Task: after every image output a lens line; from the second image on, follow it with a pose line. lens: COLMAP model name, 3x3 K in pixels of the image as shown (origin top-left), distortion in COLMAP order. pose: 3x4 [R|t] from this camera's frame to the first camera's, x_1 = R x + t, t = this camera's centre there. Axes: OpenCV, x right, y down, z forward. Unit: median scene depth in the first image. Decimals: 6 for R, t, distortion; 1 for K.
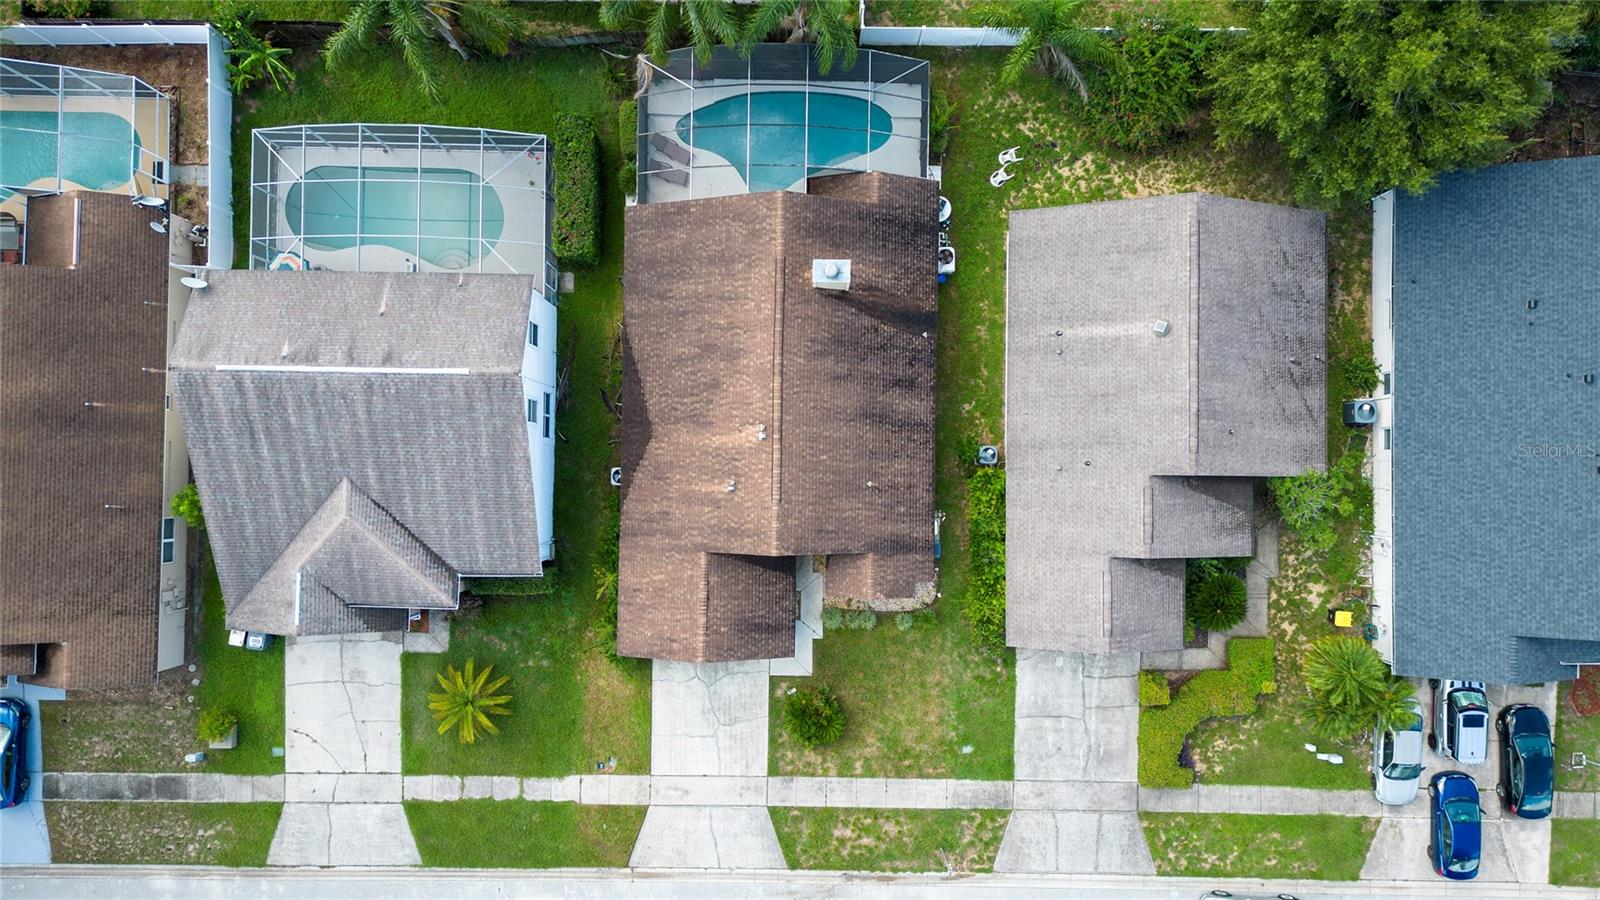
lens RADIAL K [[1122.6, 0, 803.1], [0, 1122.6, 448.9], [0, 0, 1]] dist [0.057390, -0.050106]
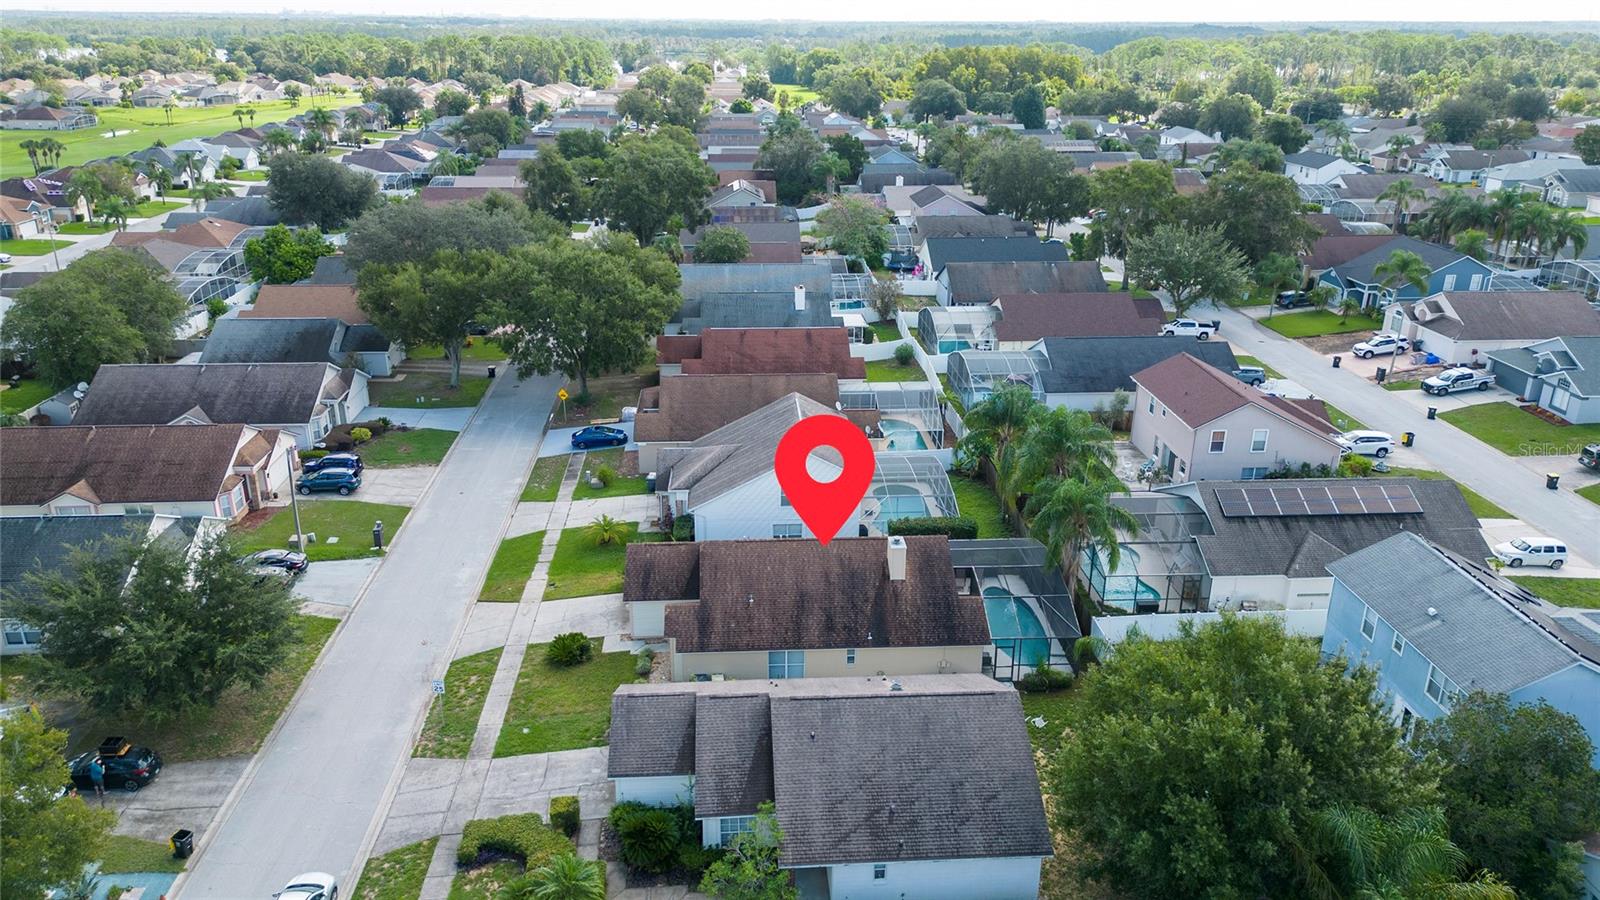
lens RADIAL K [[1122.6, 0, 797.2], [0, 1122.6, 449.5], [0, 0, 1]] dist [0.057390, -0.050106]
pose [[0.077595, 0.352479, -0.932597, 1.155872], [-0.996912, 0.038773, -0.068292, 0.055875], [0.012088, 0.935016, 0.354399, 0.319201]]
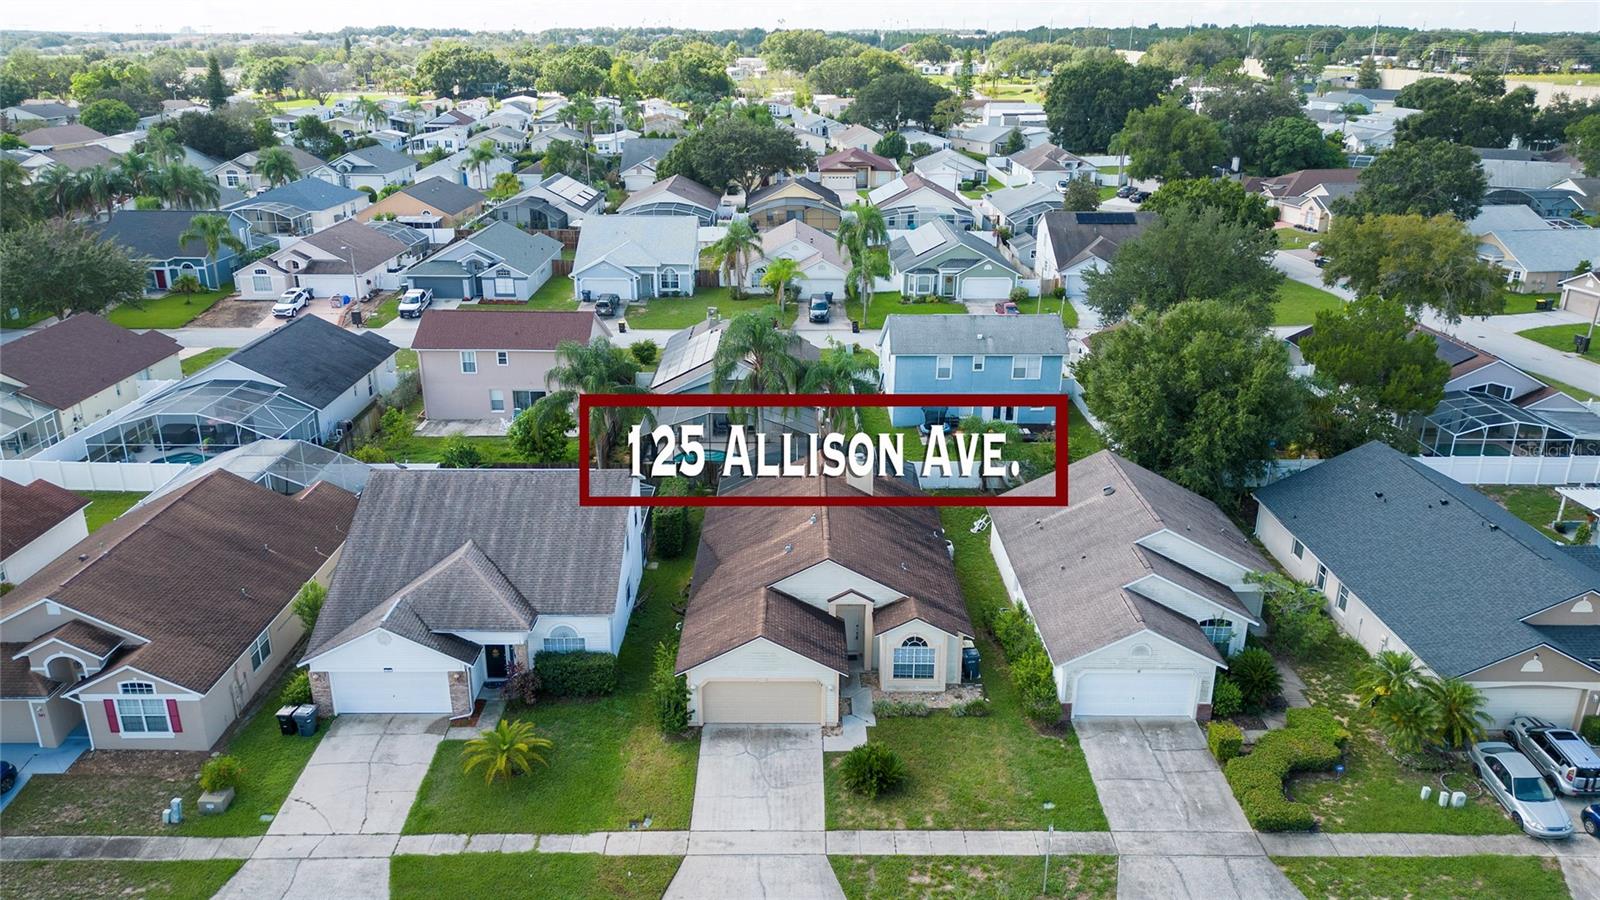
lens RADIAL K [[1122.6, 0, 802.7], [0, 1122.6, 462.6], [0, 0, 1]] dist [0.057390, -0.050106]
pose [[0.999766, -0.005897, 0.020805, -0.065356], [0.021514, 0.368428, -0.929407, 0.992643], [-0.002185, 0.929638, 0.368468, 0.421349]]
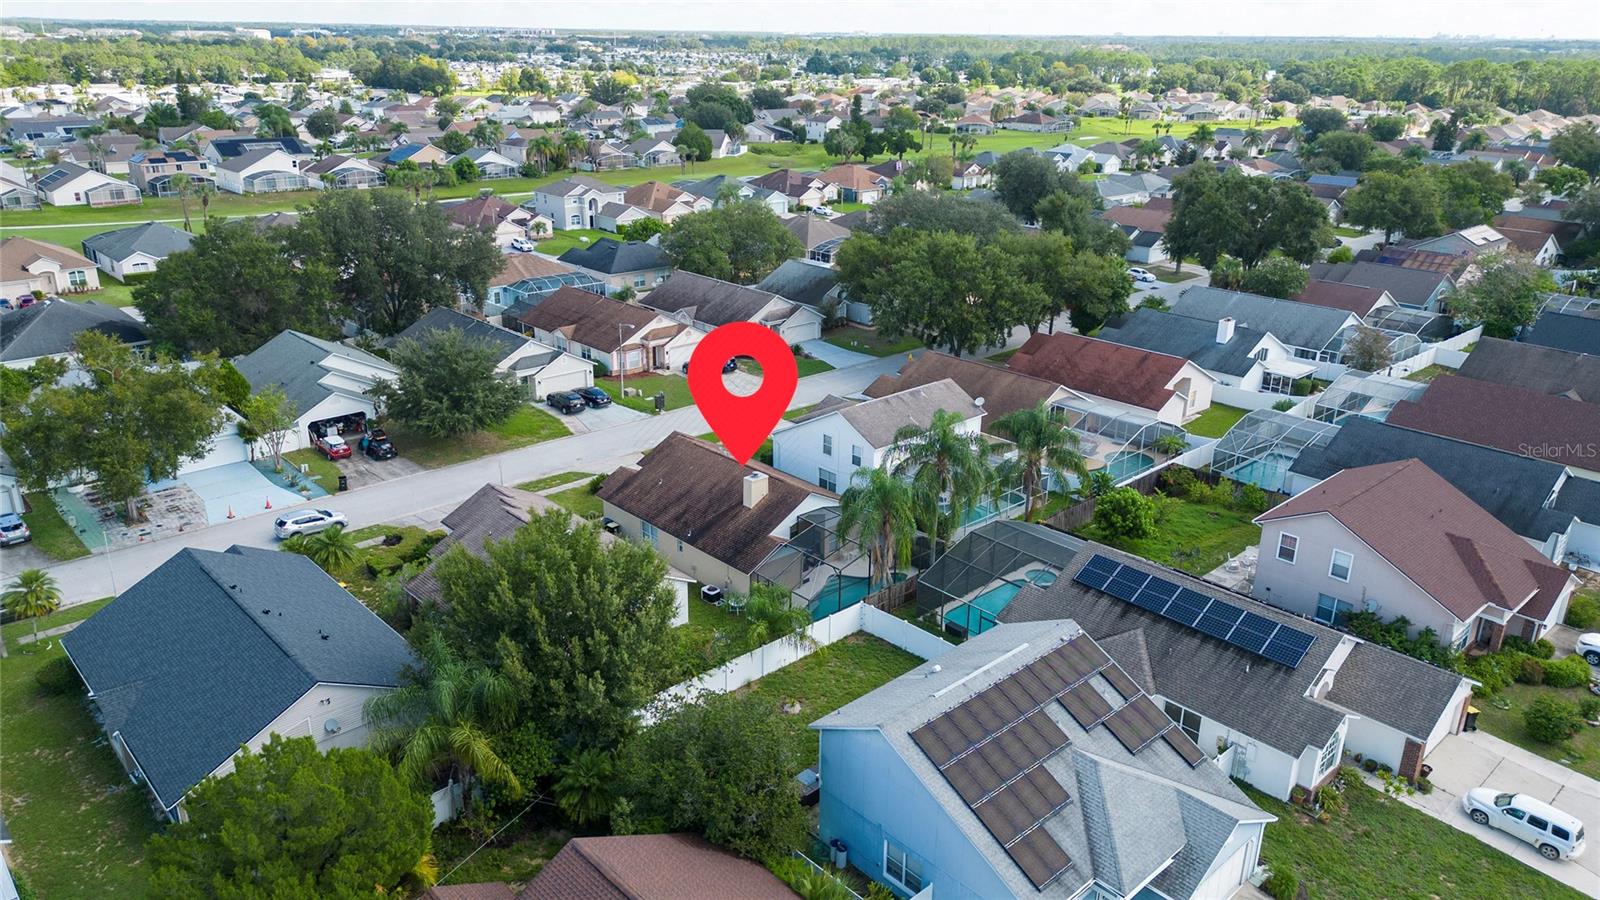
lens RADIAL K [[1122.6, 0, 797.8], [0, 1122.6, 448.2], [0, 0, 1]] dist [0.057390, -0.050106]
pose [[-0.722207, 0.227004, -0.653366, 0.937848], [-0.691665, -0.242613, 0.680249, -1.174405], [-0.004096, 0.943191, 0.332227, 0.340758]]
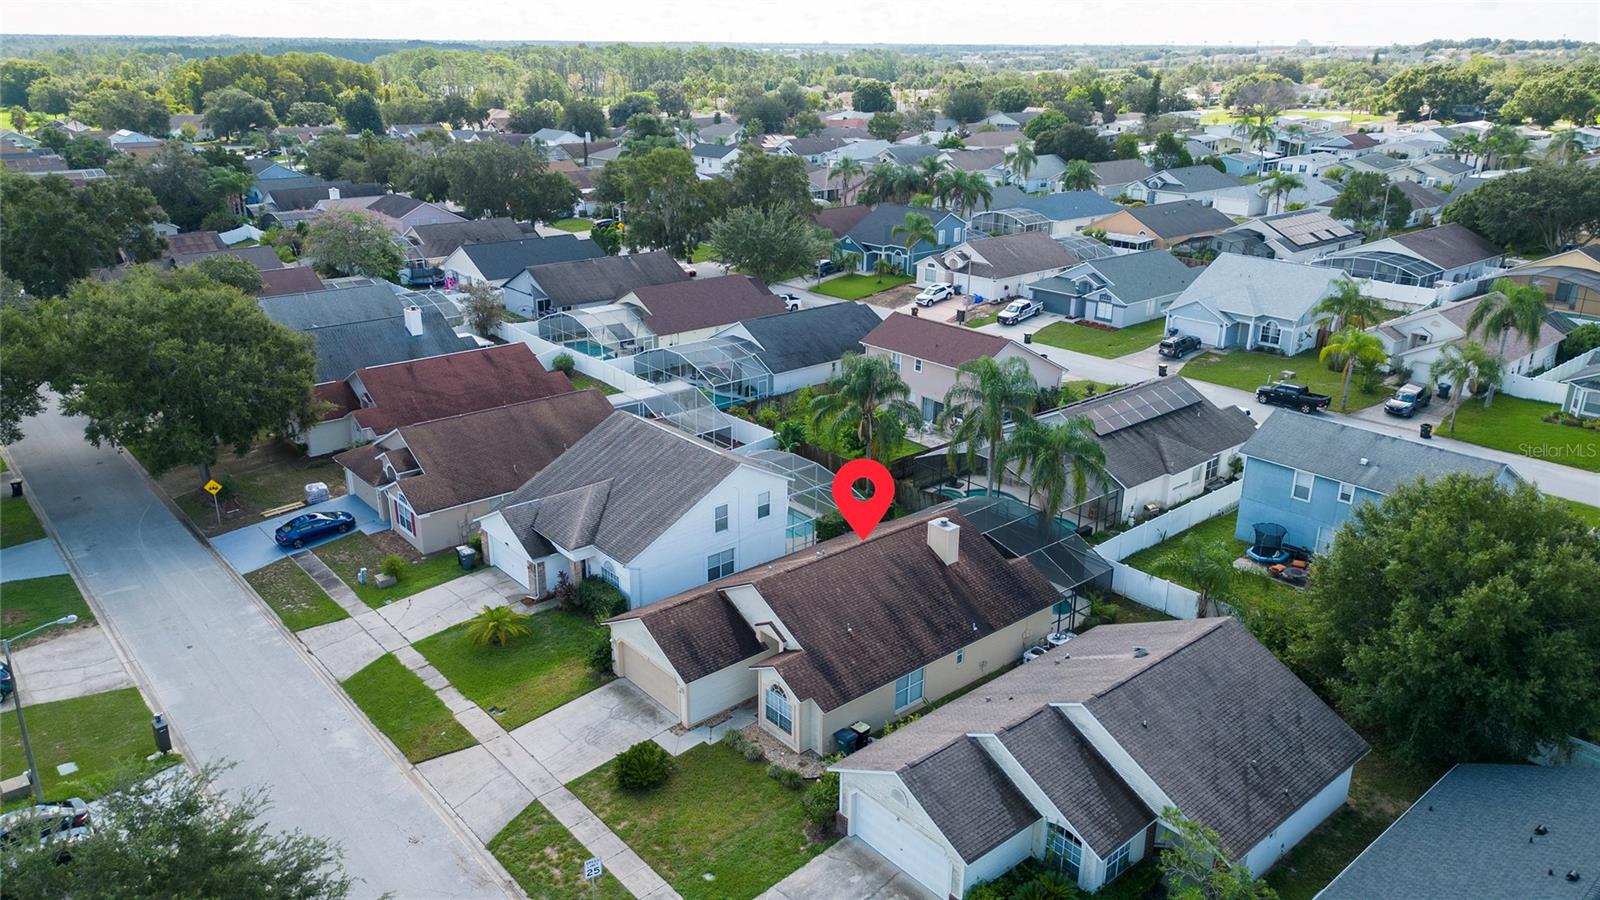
lens RADIAL K [[1122.6, 0, 794.1], [0, 1122.6, 459.2], [0, 0, 1]] dist [0.057390, -0.050106]
pose [[0.660465, 0.260949, -0.704054, 0.722202], [-0.750809, 0.240107, -0.615333, 0.679228], [0.008478, 0.935016, 0.354505, 0.388836]]
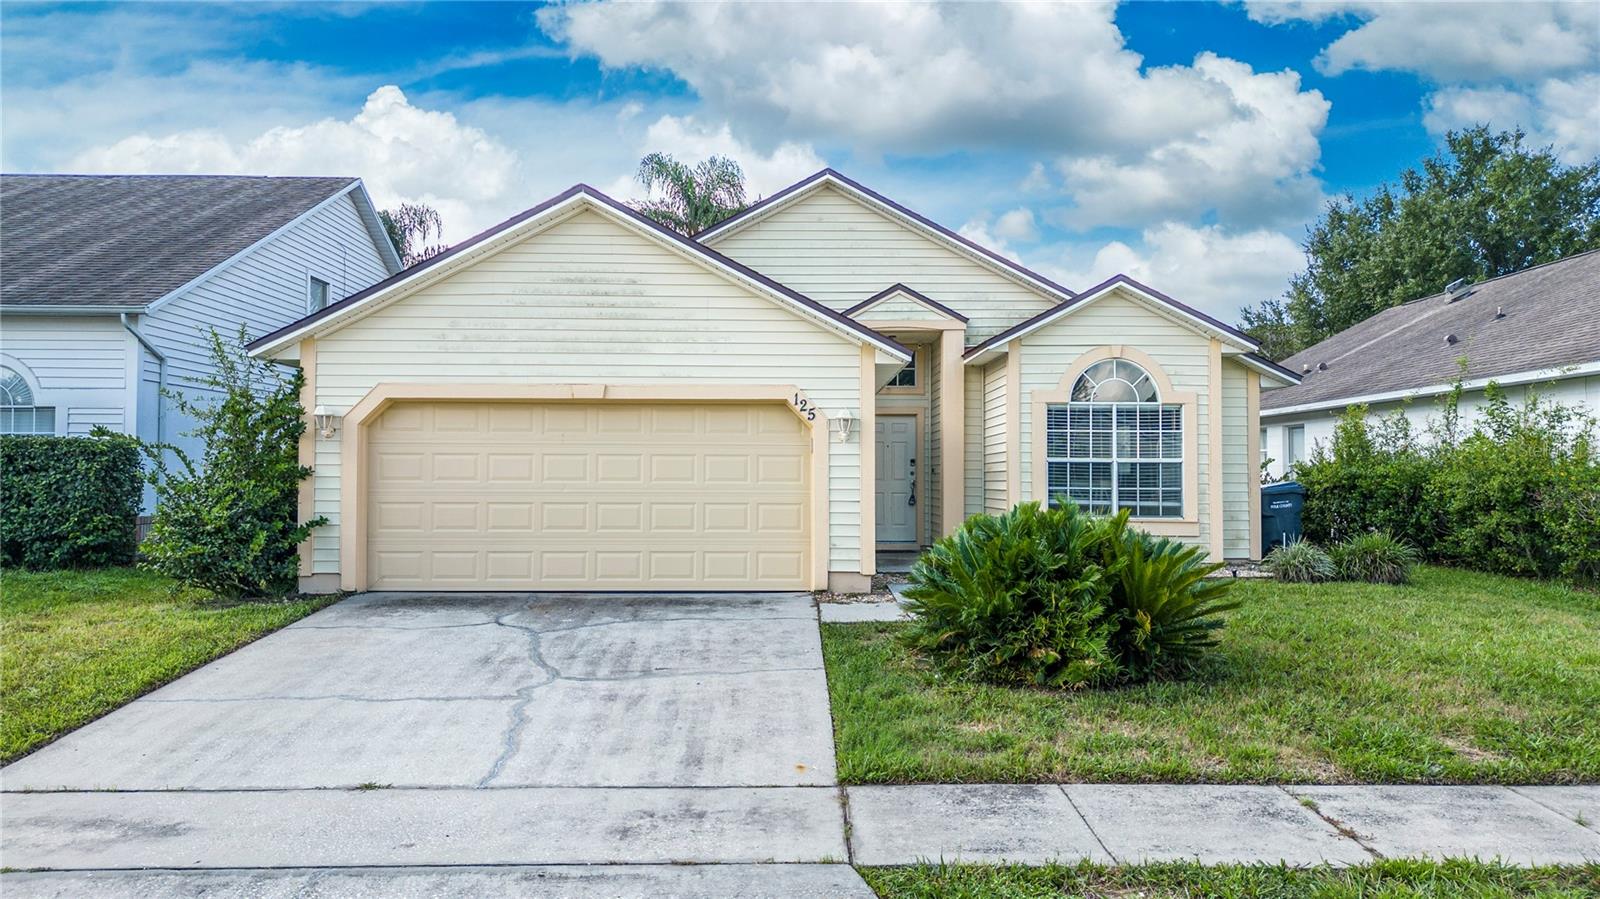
lens RADIAL K [[1122.6, 0, 806.4], [0, 1122.6, 446.4], [0, 0, 1]] dist [0.057390, -0.050106]
pose [[0.999372, 0.006138, 0.034903, -0.041046], [0.034979, -0.012800, -0.999306, 0.433418], [-0.005687, 0.999899, -0.013006, 0.956487]]
